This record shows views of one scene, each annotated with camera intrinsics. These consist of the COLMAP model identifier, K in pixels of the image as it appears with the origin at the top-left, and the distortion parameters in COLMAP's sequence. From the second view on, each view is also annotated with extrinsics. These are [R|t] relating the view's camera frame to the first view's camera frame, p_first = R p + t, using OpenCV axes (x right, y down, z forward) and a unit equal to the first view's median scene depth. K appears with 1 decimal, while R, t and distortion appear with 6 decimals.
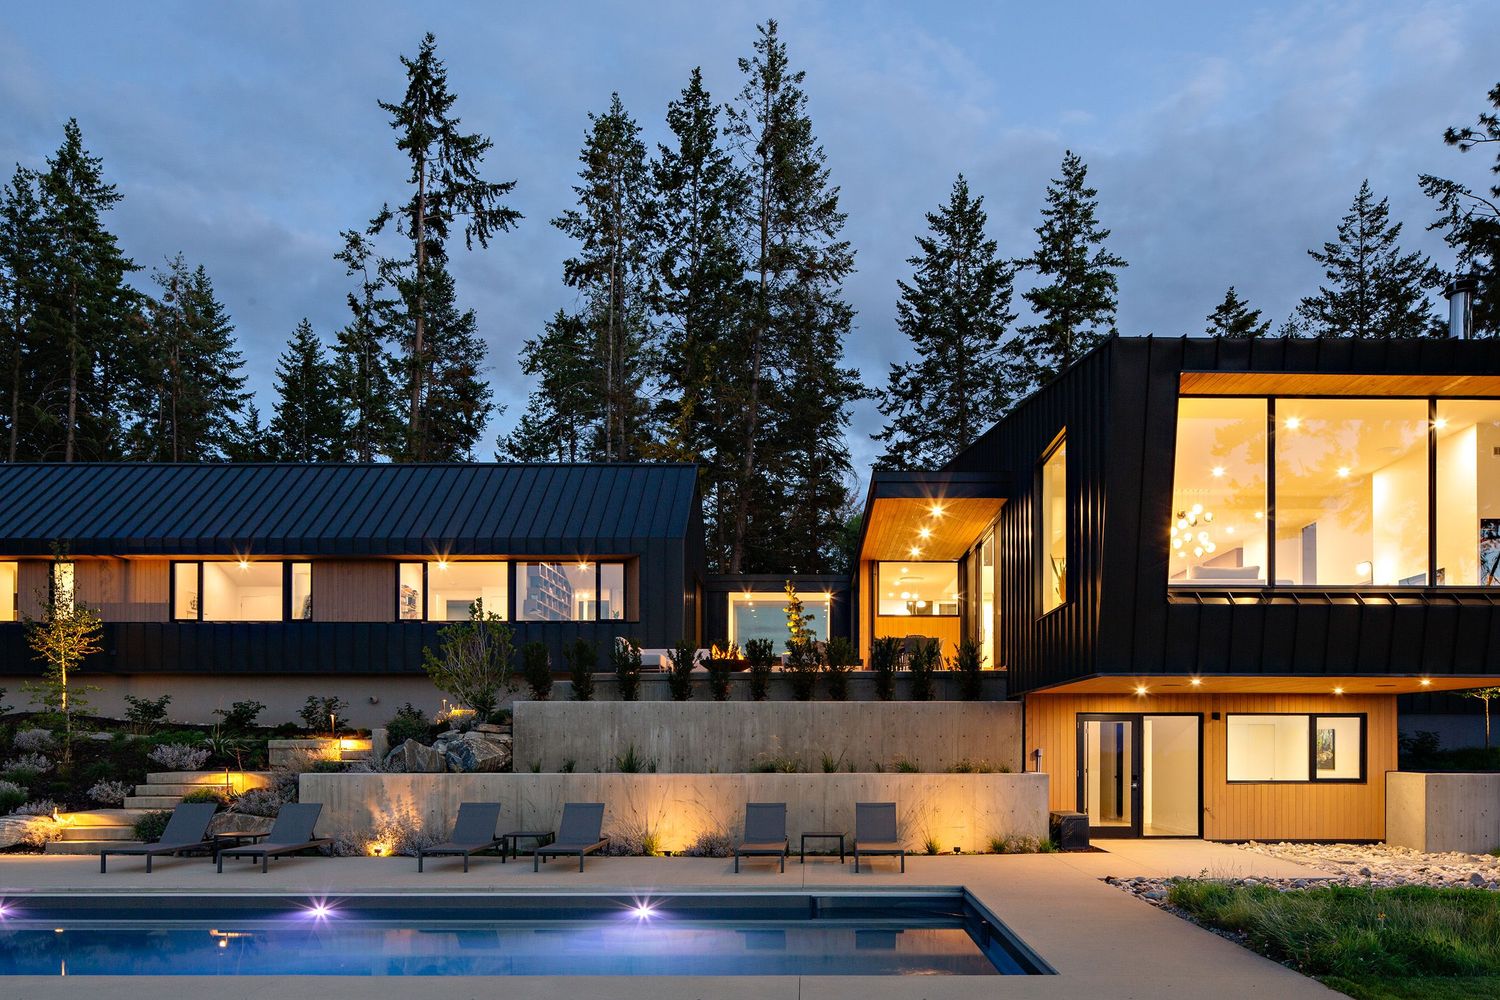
lens RADIAL K [[1044.7, 0, 819.6], [0, 1044.7, 739.3], [0, 0, 1]] dist [-0.001464, 0.000233]
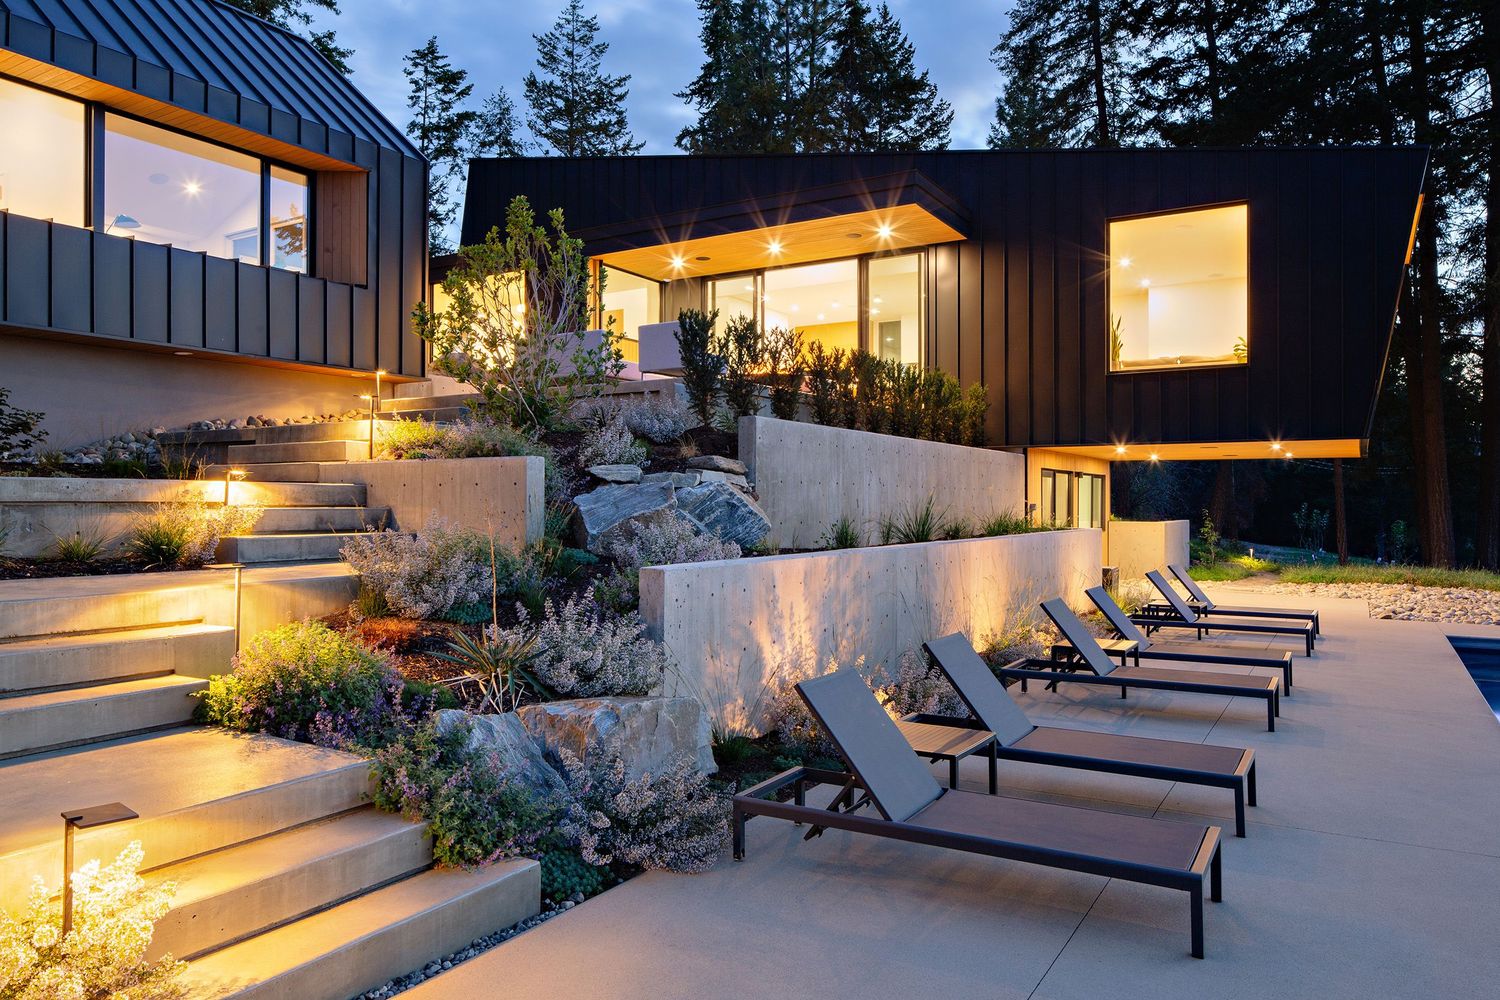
lens RADIAL K [[1007.7, 0, 750.0], [0, 1007.7, 500.0], [0, 0, 1]] dist [-0.011563, 0.002858]
pose [[0.534084, 0.002848, 0.845427, -0.731498], [-0.005098, 0.999987, -0.000149, 0.007263], [-0.845416, -0.004231, 0.534092, 0.720307]]
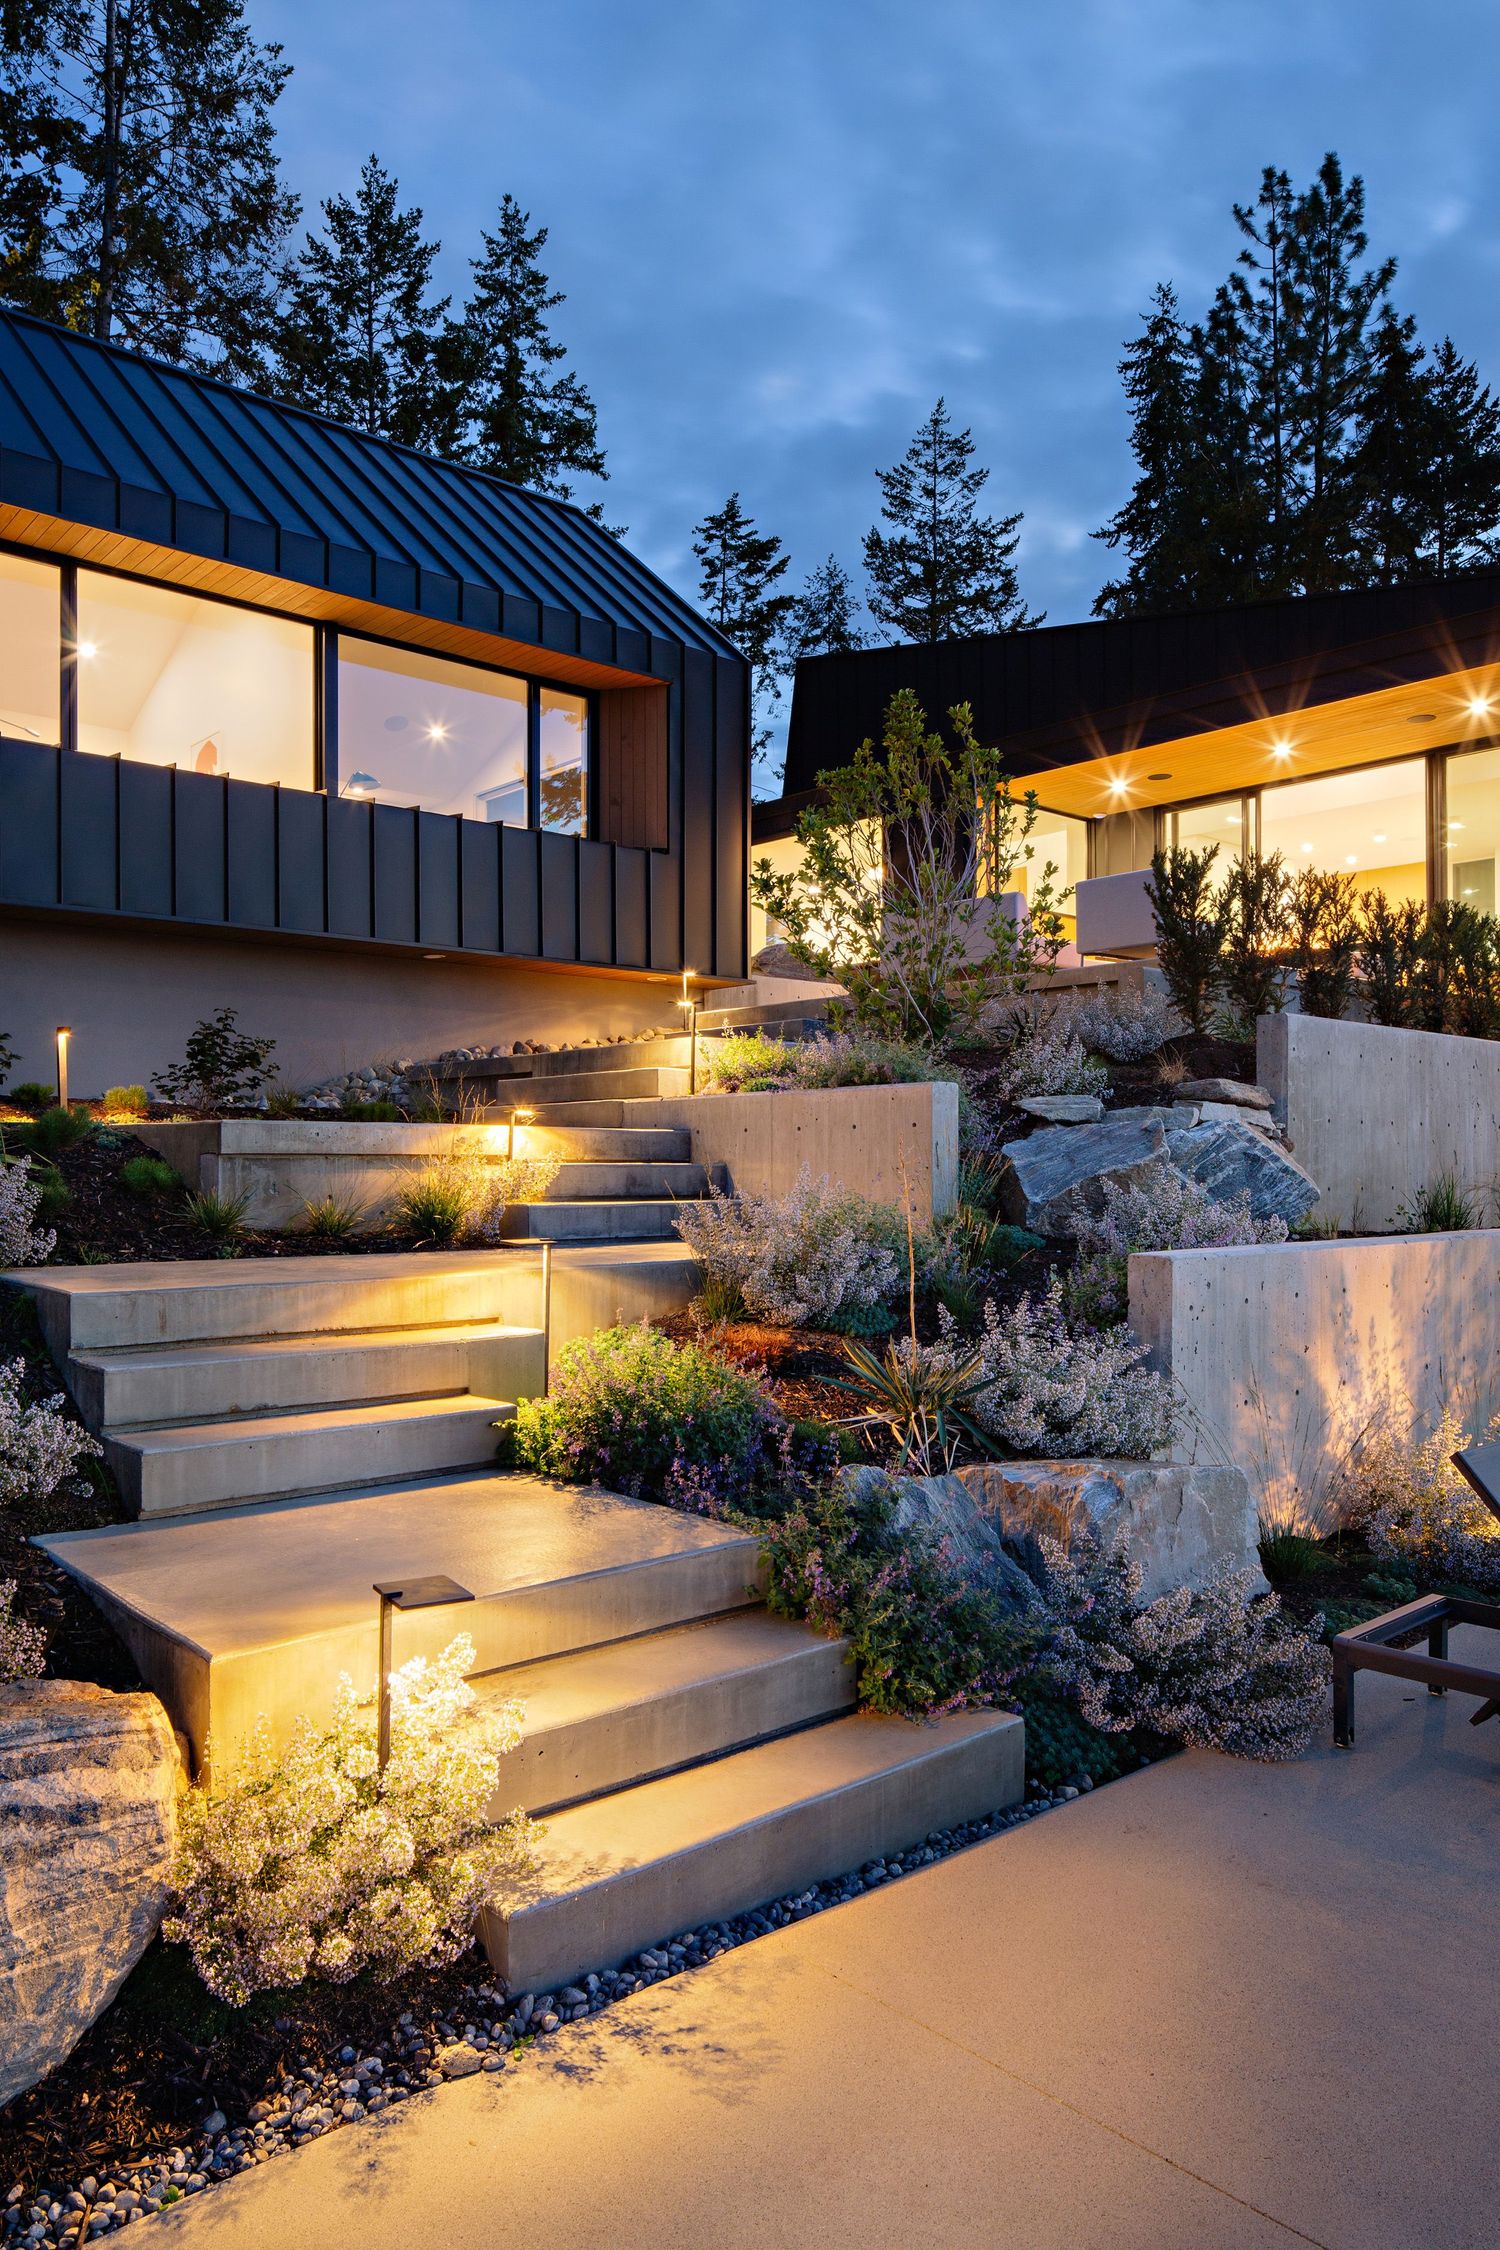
lens RADIAL K [[1514.7, 0, 737.8], [0, 1514.7, 1168.2], [0, 0, 1]] dist [-0.012971, 0.005571]
pose [[0.759197, -0.001225, 0.650859, -0.732583], [-0.000830, 0.999996, 0.002850, 0.011470], [-0.650860, -0.002704, 0.759193, 0.746114]]
